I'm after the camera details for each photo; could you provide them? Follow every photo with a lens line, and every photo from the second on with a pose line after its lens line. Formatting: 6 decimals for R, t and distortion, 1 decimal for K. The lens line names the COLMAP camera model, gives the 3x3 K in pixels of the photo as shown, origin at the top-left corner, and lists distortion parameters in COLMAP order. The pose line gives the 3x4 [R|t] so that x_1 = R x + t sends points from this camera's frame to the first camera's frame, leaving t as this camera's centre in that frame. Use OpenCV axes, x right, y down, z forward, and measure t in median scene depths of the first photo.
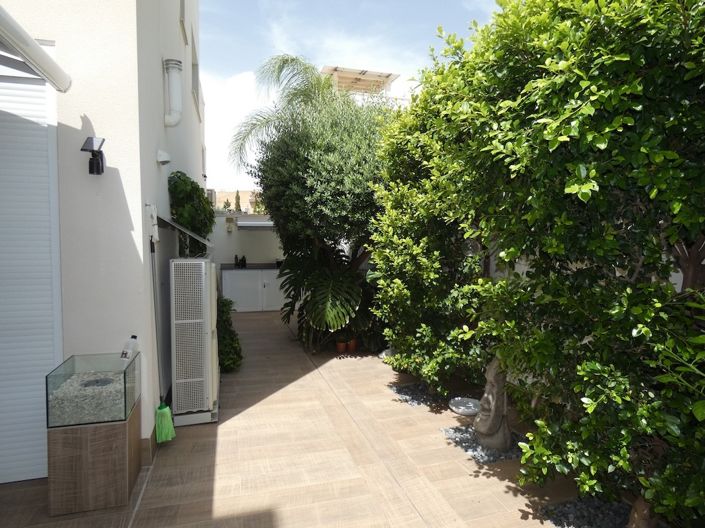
lens RADIAL K [[420.6, 0, 352.9], [0, 420.6, 260.6], [0, 0, 1]] dist [-0.011445, 0.003435]
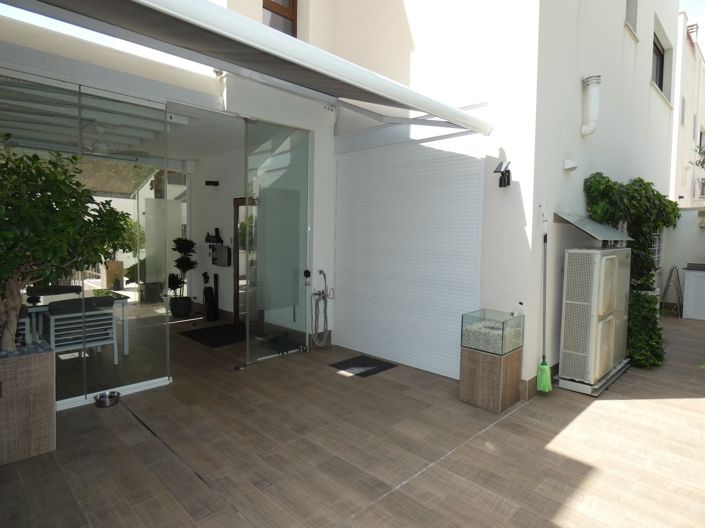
lens RADIAL K [[420.6, 0, 357.0], [0, 420.6, 260.4], [0, 0, 1]] dist [-0.011445, 0.003435]
pose [[0.490005, 0.068914, -0.868992, 0.394789], [-0.059636, 0.997185, 0.045453, 0.011587], [0.869677, 0.029551, 0.492735, -0.147912]]
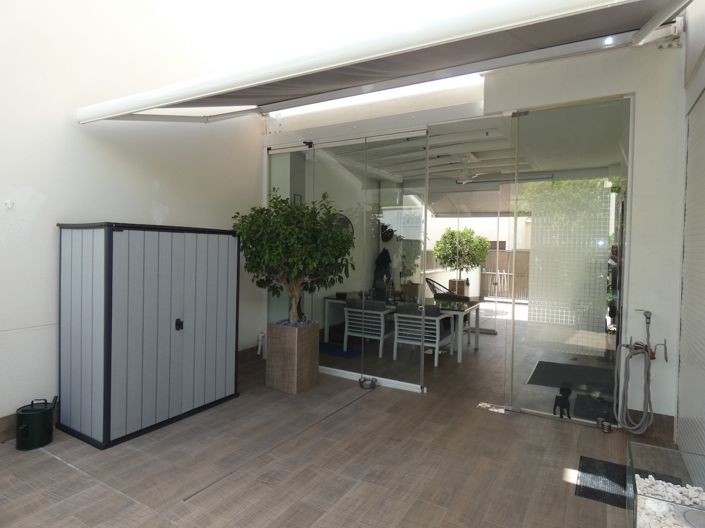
lens RADIAL K [[420.6, 0, 355.8], [0, 420.6, 258.2], [0, 0, 1]] dist [-0.011445, 0.003435]
pose [[-0.728112, 0.016114, -0.685268, 0.036153], [-0.042962, 0.996685, 0.069085, -0.043482], [0.684110, 0.079743, -0.725006, 0.982781]]
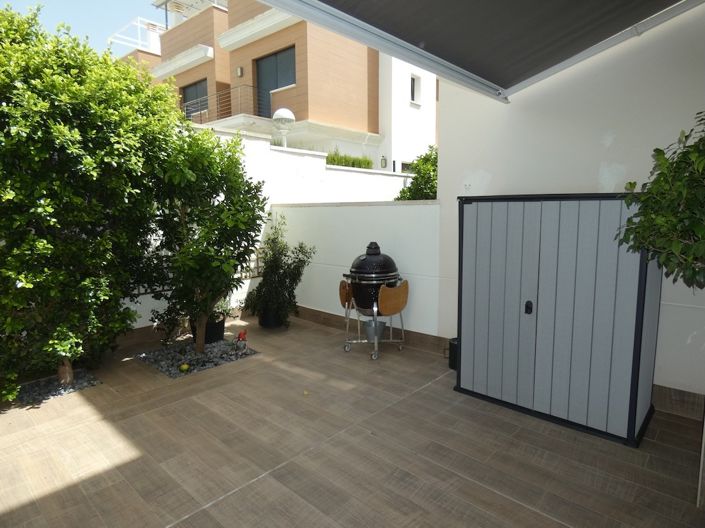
lens RADIAL K [[420.6, 0, 355.9], [0, 420.6, 261.2], [0, 0, 1]] dist [-0.011445, 0.003435]
pose [[-0.521375, -0.094728, 0.848054, -1.170898], [0.048978, 0.988859, 0.140567, -0.032633], [-0.851921, 0.114824, -0.510926, 0.644474]]
